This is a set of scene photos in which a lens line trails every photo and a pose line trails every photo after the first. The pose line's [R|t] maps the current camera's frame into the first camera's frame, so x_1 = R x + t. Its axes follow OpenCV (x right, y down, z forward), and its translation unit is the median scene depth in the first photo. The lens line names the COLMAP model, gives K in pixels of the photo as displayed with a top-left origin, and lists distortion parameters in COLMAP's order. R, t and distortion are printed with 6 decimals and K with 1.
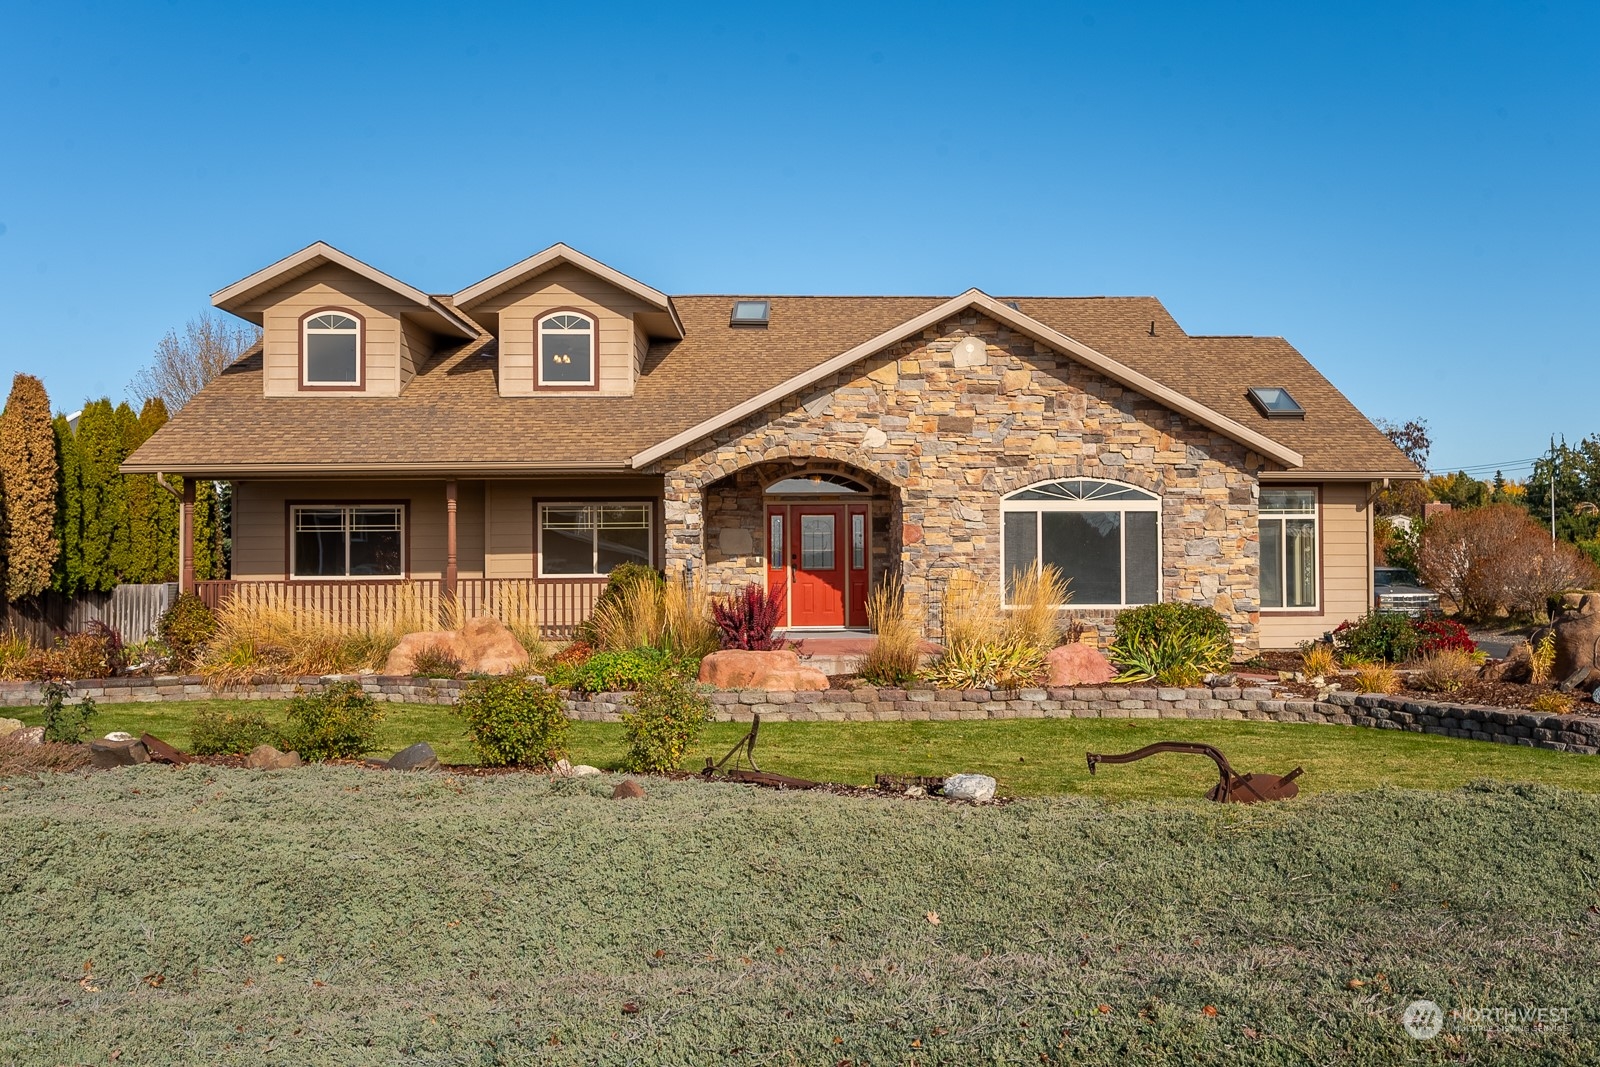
lens RADIAL K [[1388.7, 0, 800.0], [0, 1388.7, 533.5], [0, 0, 1]] dist [-0.002527, 0.000957]
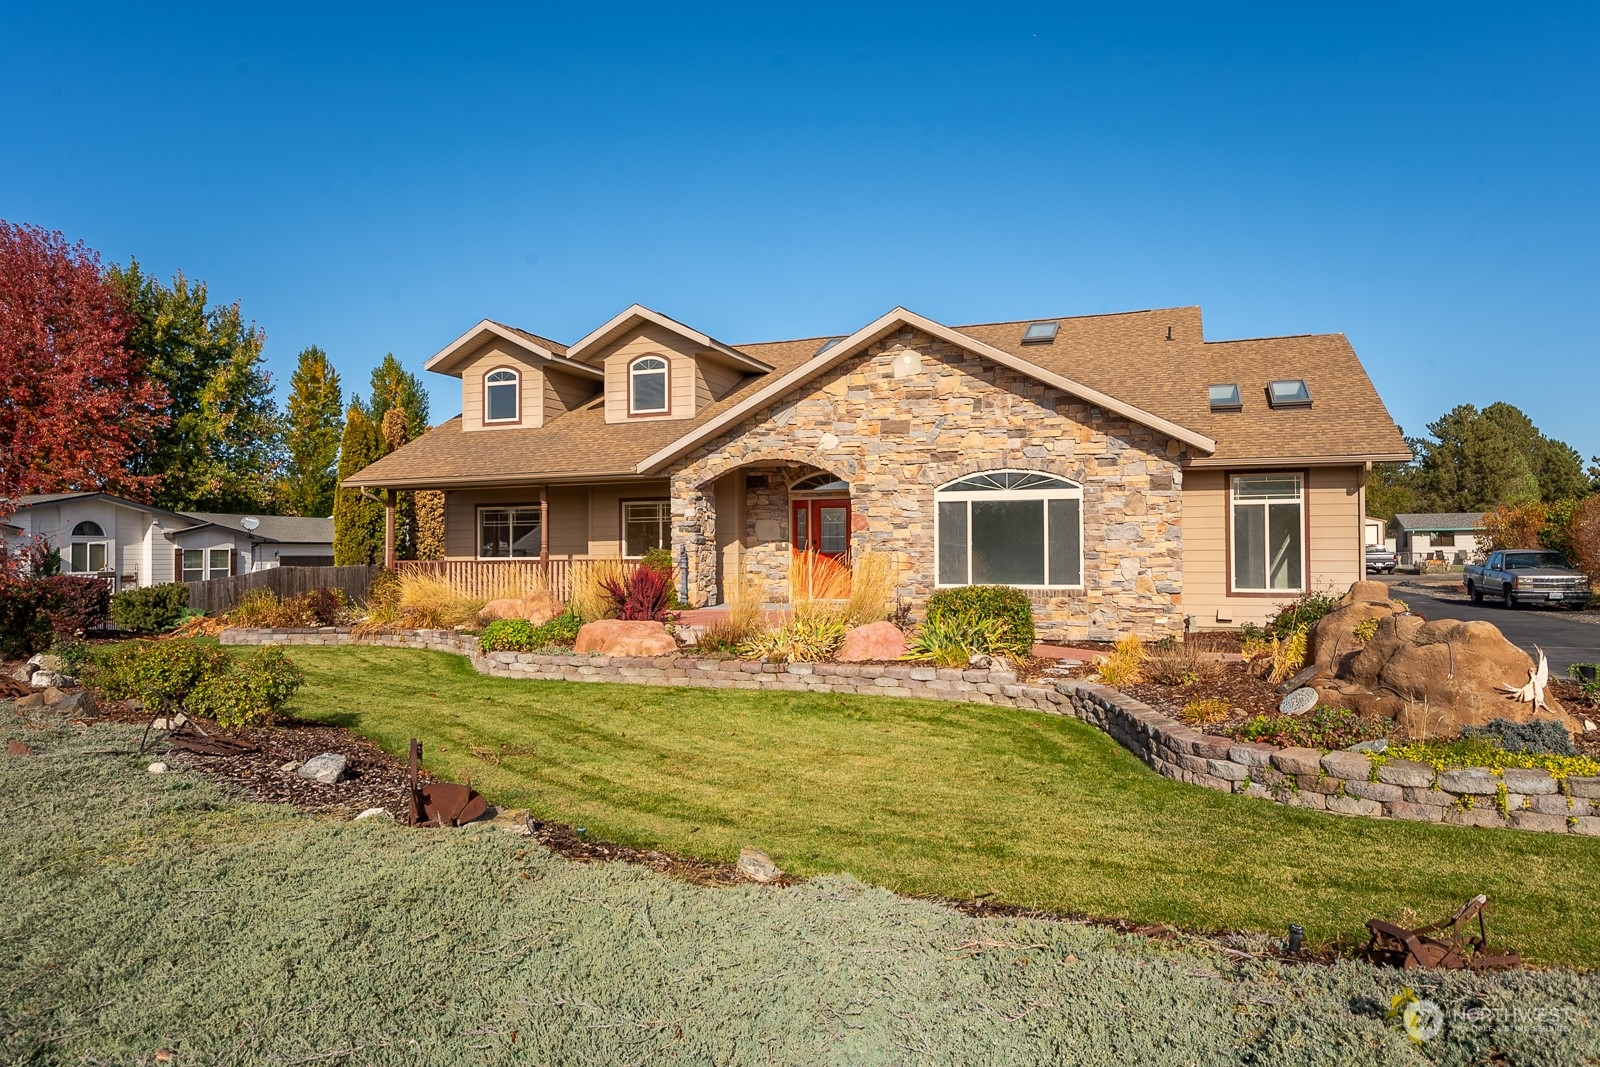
lens RADIAL K [[973.1, 0, 800.0], [0, 973.1, 533.5], [0, 0, 1]] dist [0.000620, 0.000820]
pose [[0.927609, -0.007719, -0.373474, 0.338659], [0.010451, 0.999931, 0.005290, 0.004735], [0.373407, -0.008810, 0.927626, 0.220015]]
